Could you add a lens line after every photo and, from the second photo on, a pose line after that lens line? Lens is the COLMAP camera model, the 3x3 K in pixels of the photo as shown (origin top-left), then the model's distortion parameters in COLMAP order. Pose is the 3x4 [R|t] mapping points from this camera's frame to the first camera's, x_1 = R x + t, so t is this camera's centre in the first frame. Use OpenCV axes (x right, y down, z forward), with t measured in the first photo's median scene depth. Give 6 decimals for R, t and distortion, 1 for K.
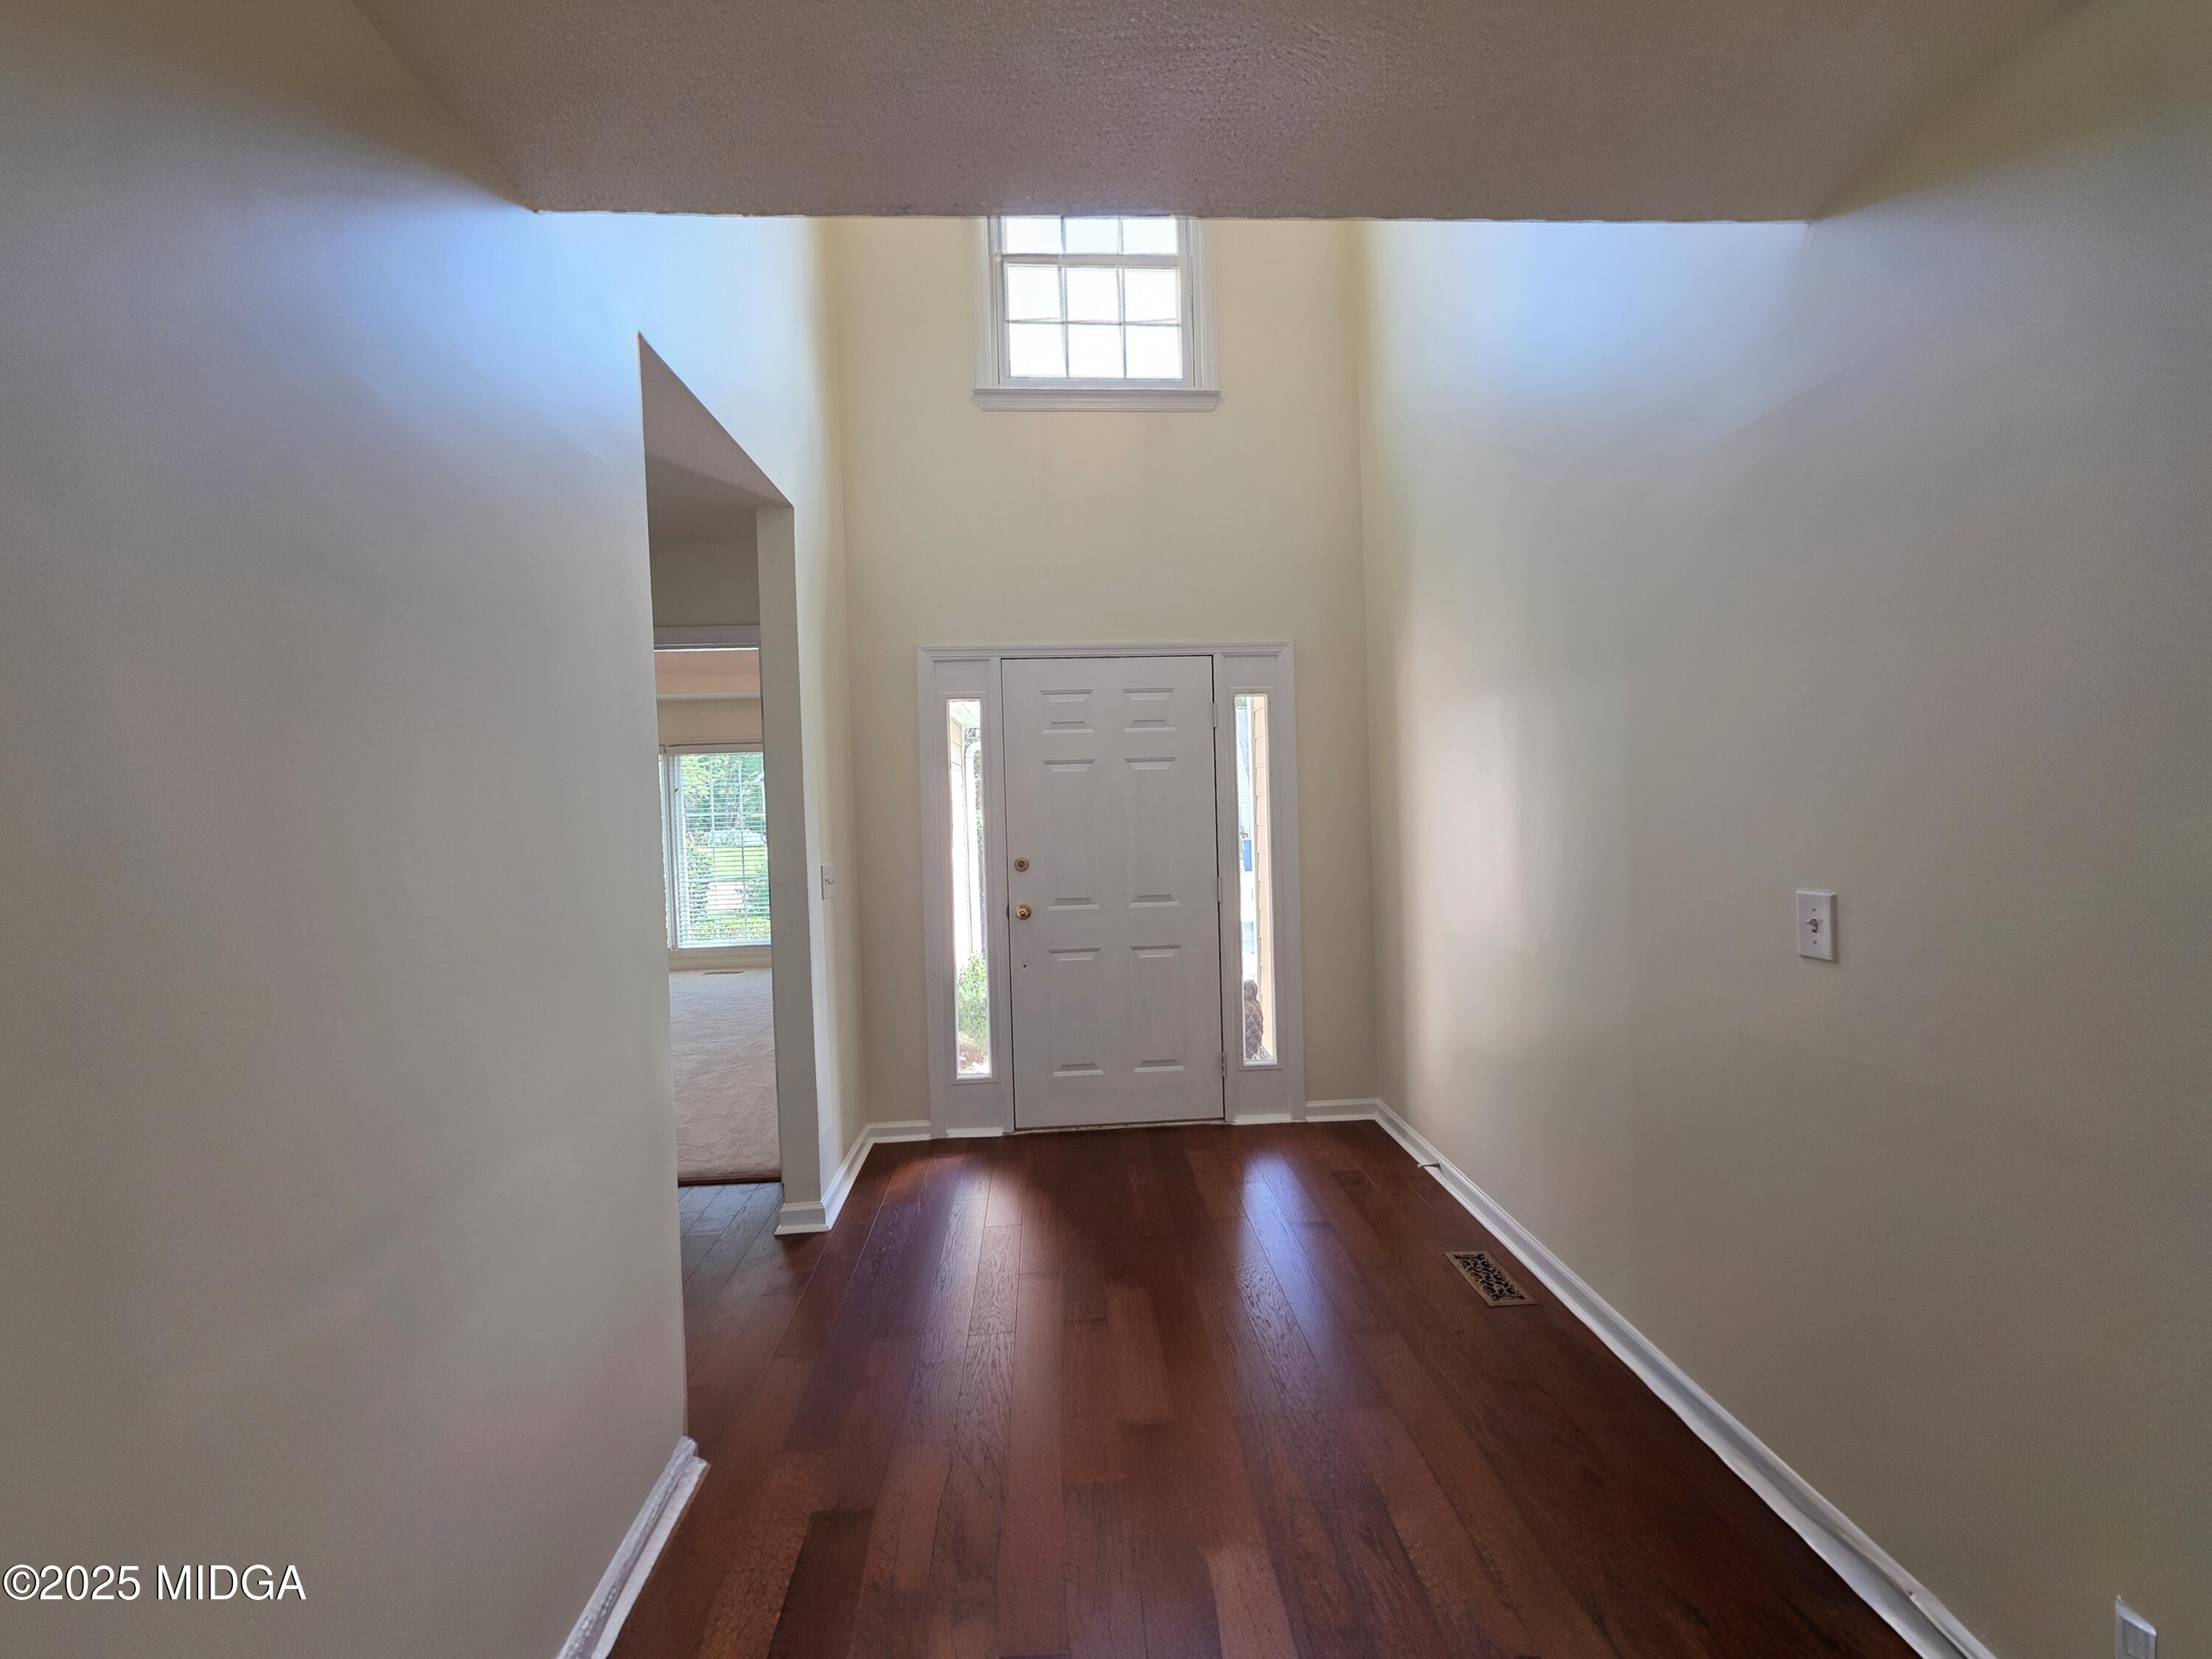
lens RADIAL K [[886.9, 0, 1117.9], [0, 886.9, 828.8], [0, 0, 1]] dist [0.002631, 0.000041]
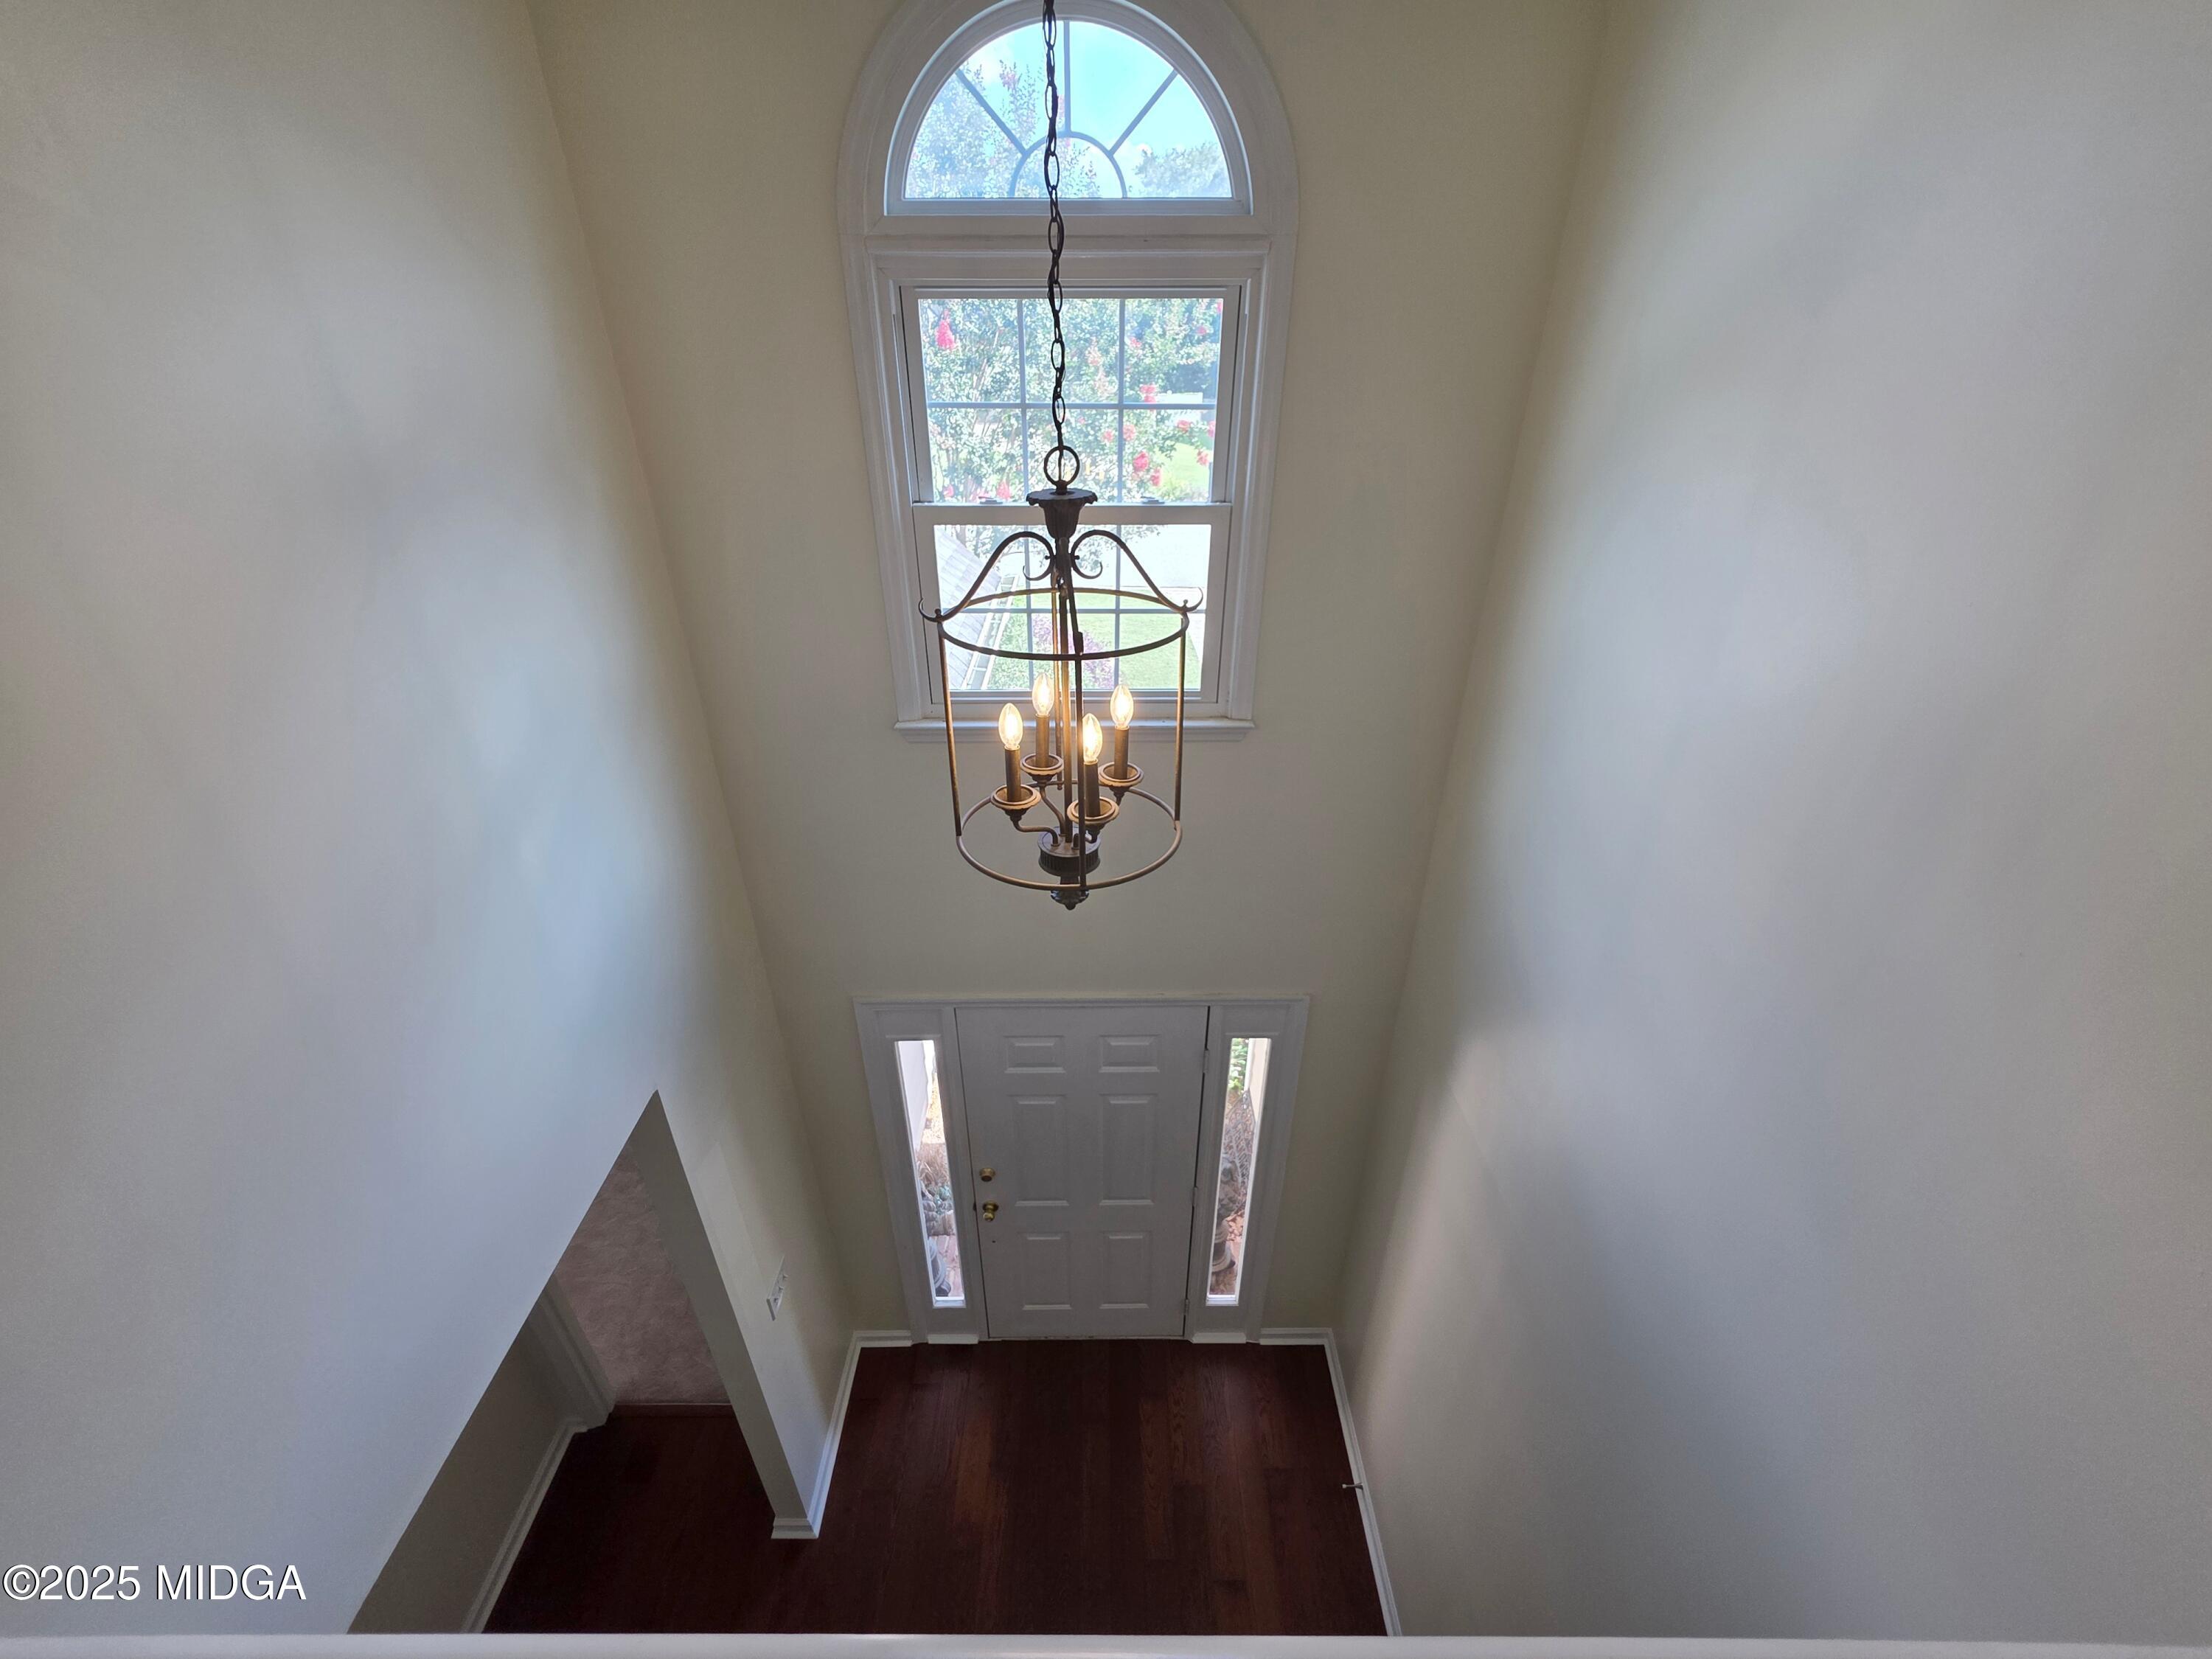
lens RADIAL K [[886.9, 0, 1110.9], [0, 886.9, 827.1], [0, 0, 1]] dist [0.002631, 0.000041]
pose [[0.997035, 0.064214, -0.042399, 0.039944], [-0.036082, 0.876818, 0.479467, -0.745583], [0.067965, -0.476516, 0.876535, 0.354925]]
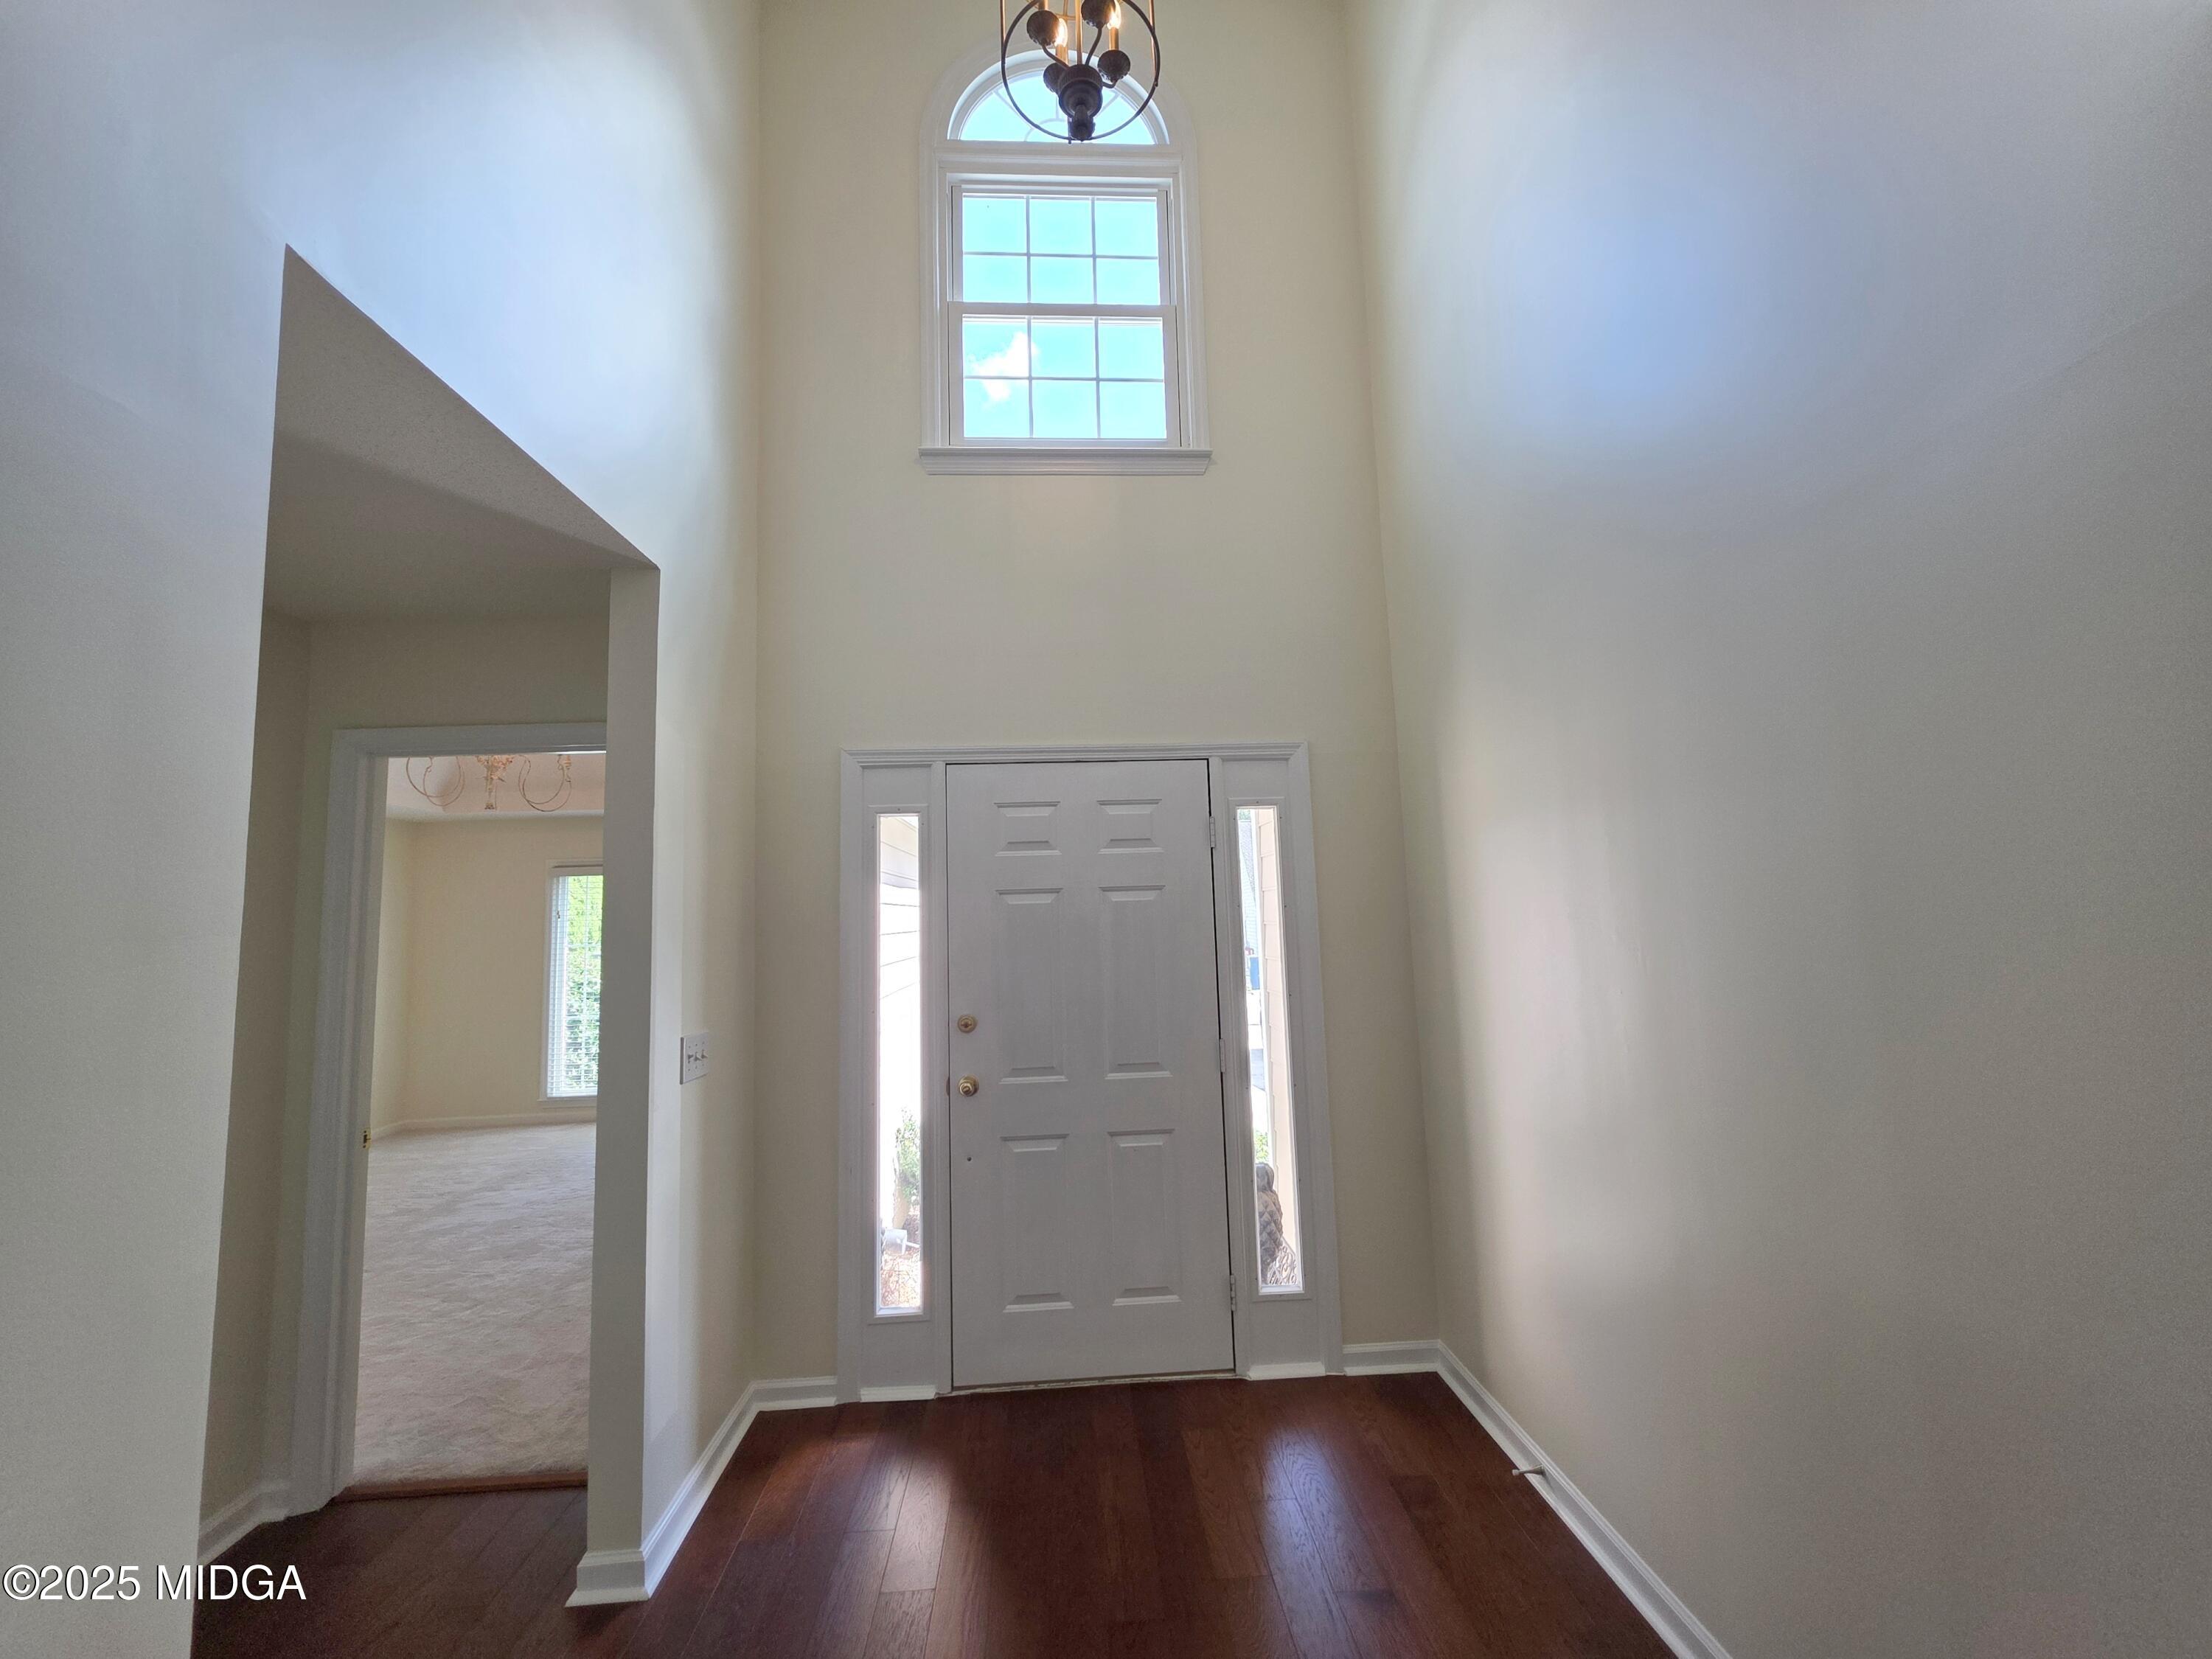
lens RADIAL K [[886.9, 0, 1113.5], [0, 886.9, 828.4], [0, 0, 1]] dist [0.002631, 0.000041]
pose [[0.999939, -0.004533, -0.010026, 0.028610], [0.003214, 0.991793, -0.127815, -0.029971], [0.010523, 0.127775, 0.991747, 0.207720]]
